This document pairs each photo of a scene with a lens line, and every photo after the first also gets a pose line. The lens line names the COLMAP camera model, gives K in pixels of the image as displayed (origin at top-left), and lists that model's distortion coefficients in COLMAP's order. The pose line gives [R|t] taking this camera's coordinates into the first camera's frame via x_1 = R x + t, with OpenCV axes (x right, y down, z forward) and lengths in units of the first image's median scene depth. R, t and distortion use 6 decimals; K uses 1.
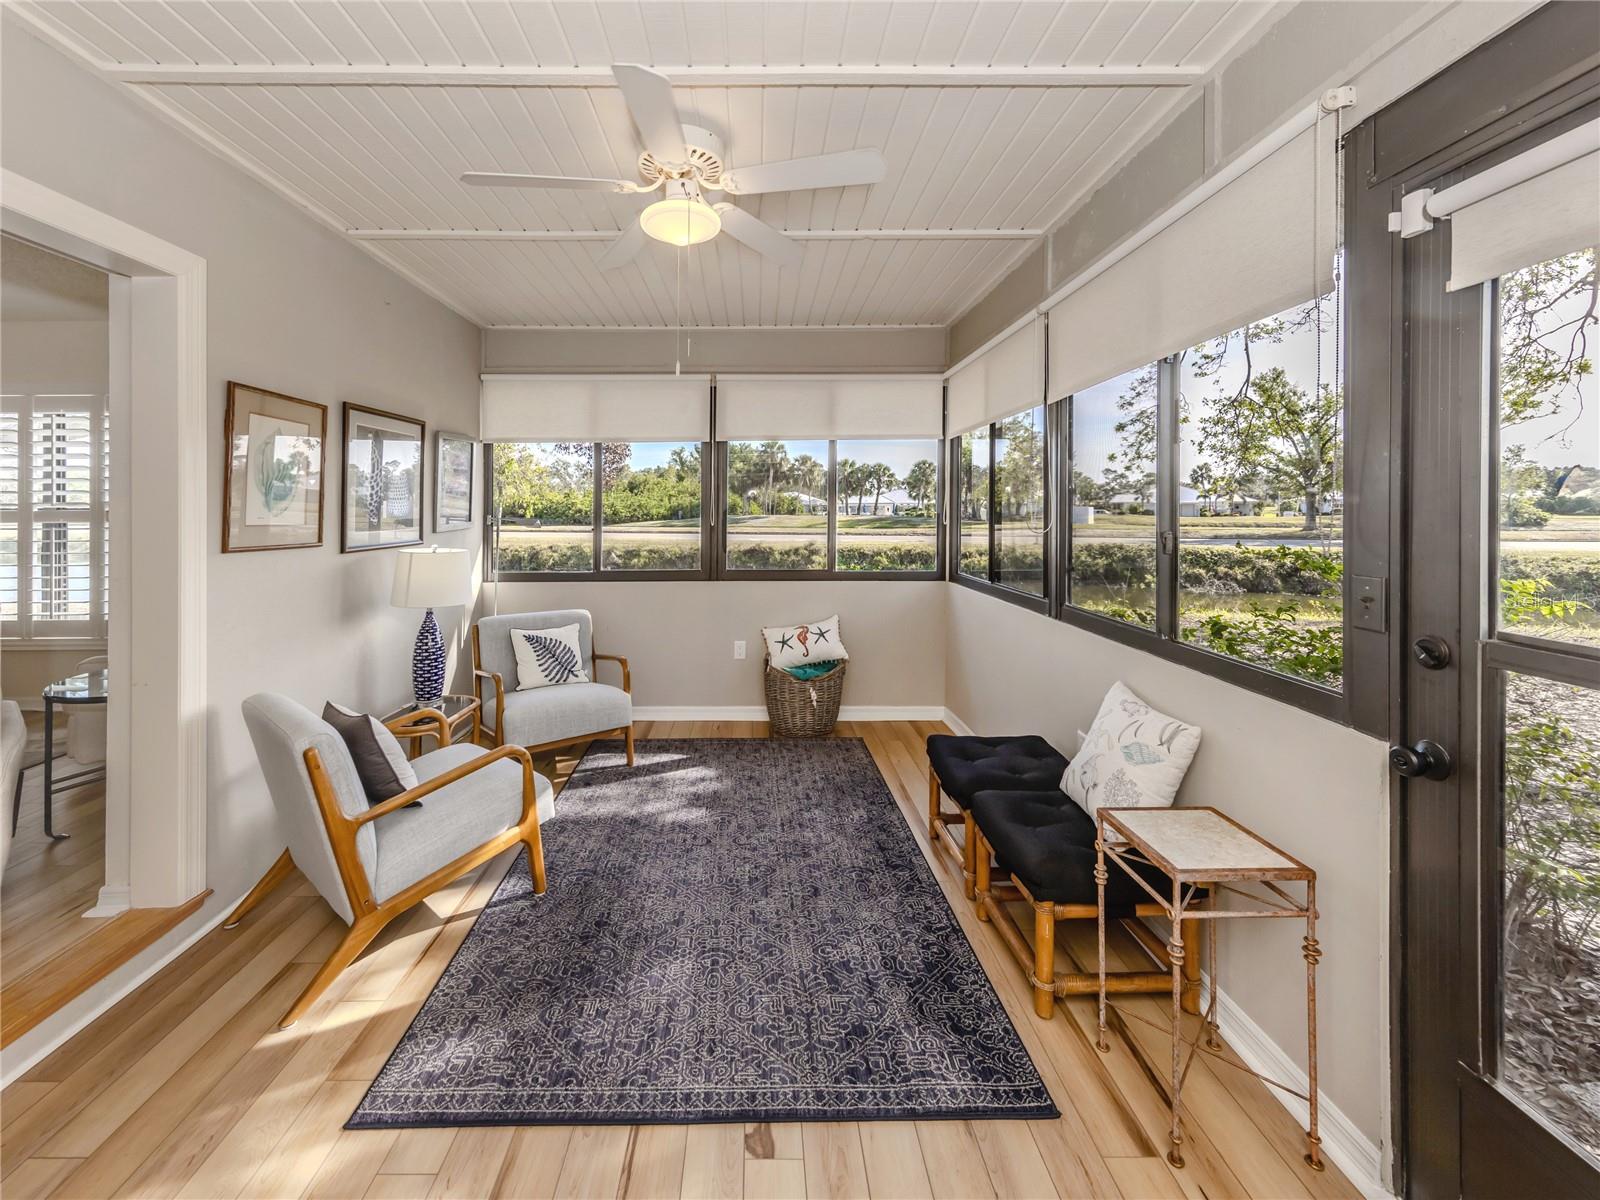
lens RADIAL K [[648.7, 0, 749.0], [0, 648.7, 541.0], [0, 0, 1]] dist [0.010301, -0.000007]
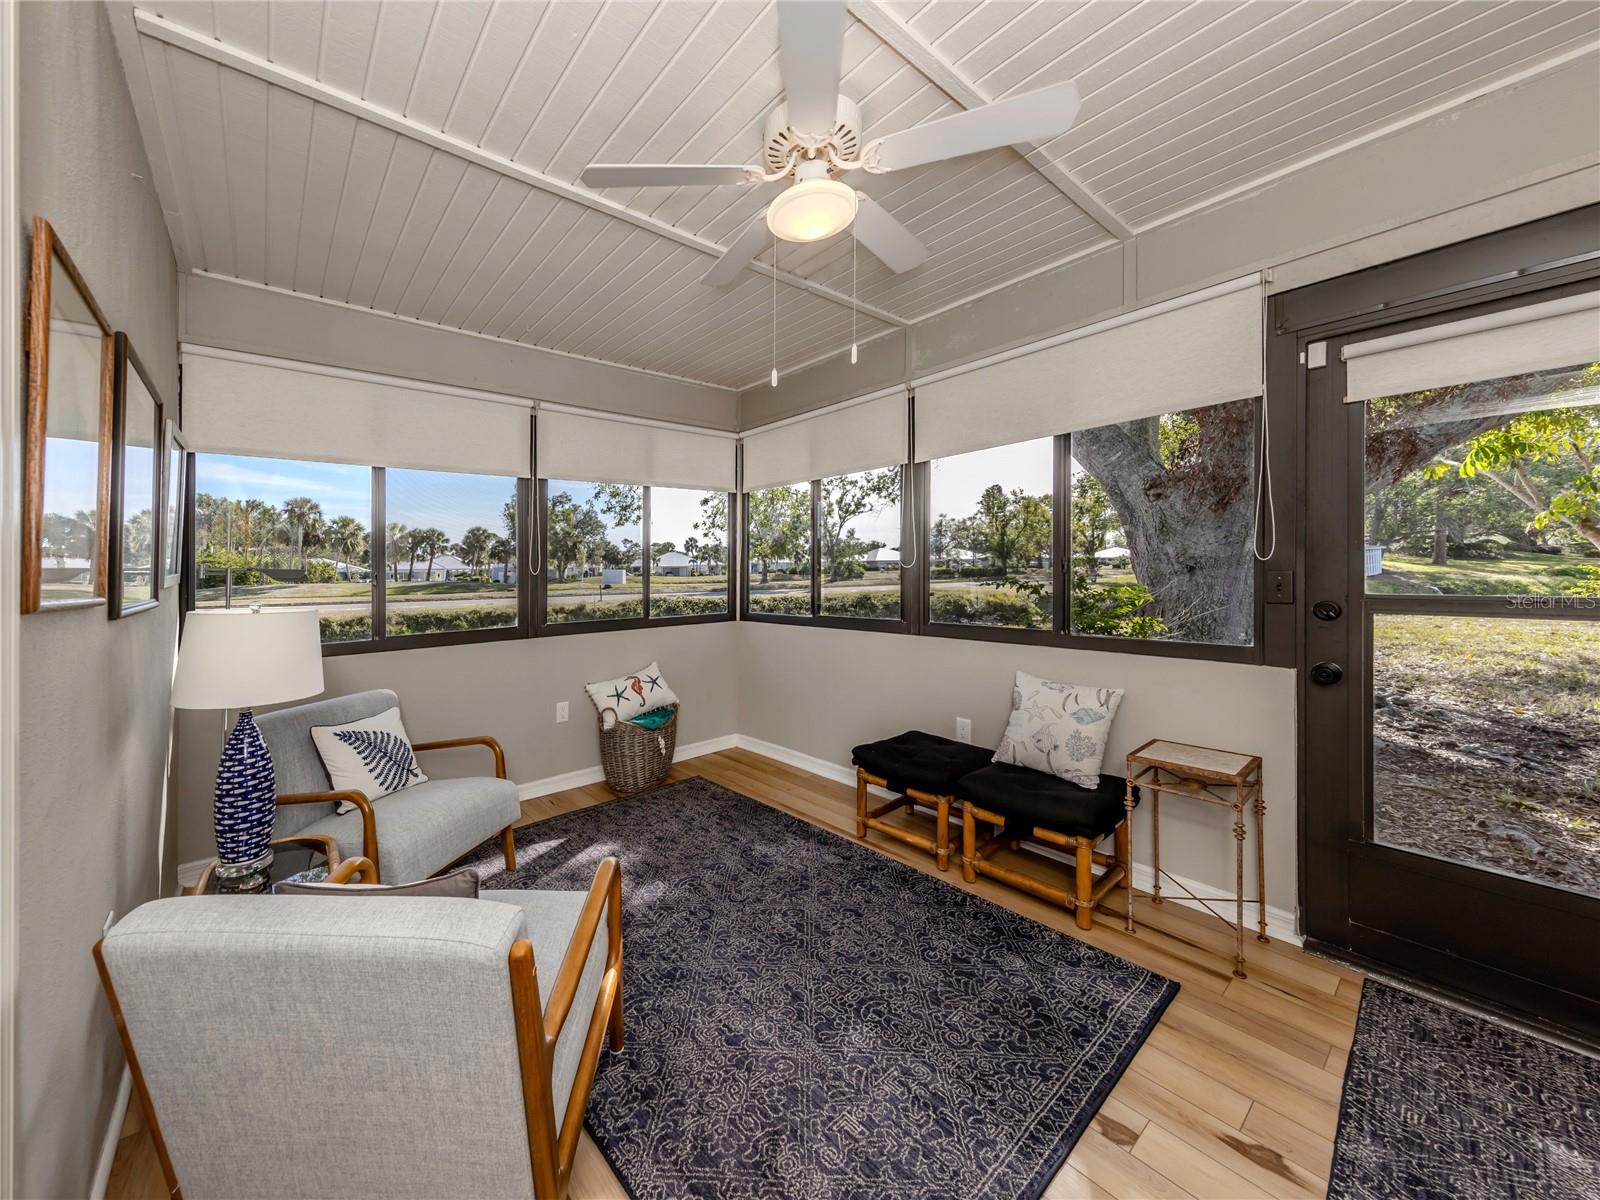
lens RADIAL K [[600.5, 0, 707.5], [0, 600.5, 597.8], [0, 0, 1]] dist [0.010041, -0.000364]
pose [[0.792496, -0.040896, 0.608505, -0.374625], [0.047609, 0.998853, 0.005125, 0.014880], [-0.608017, 0.024909, 0.793533, 0.218919]]
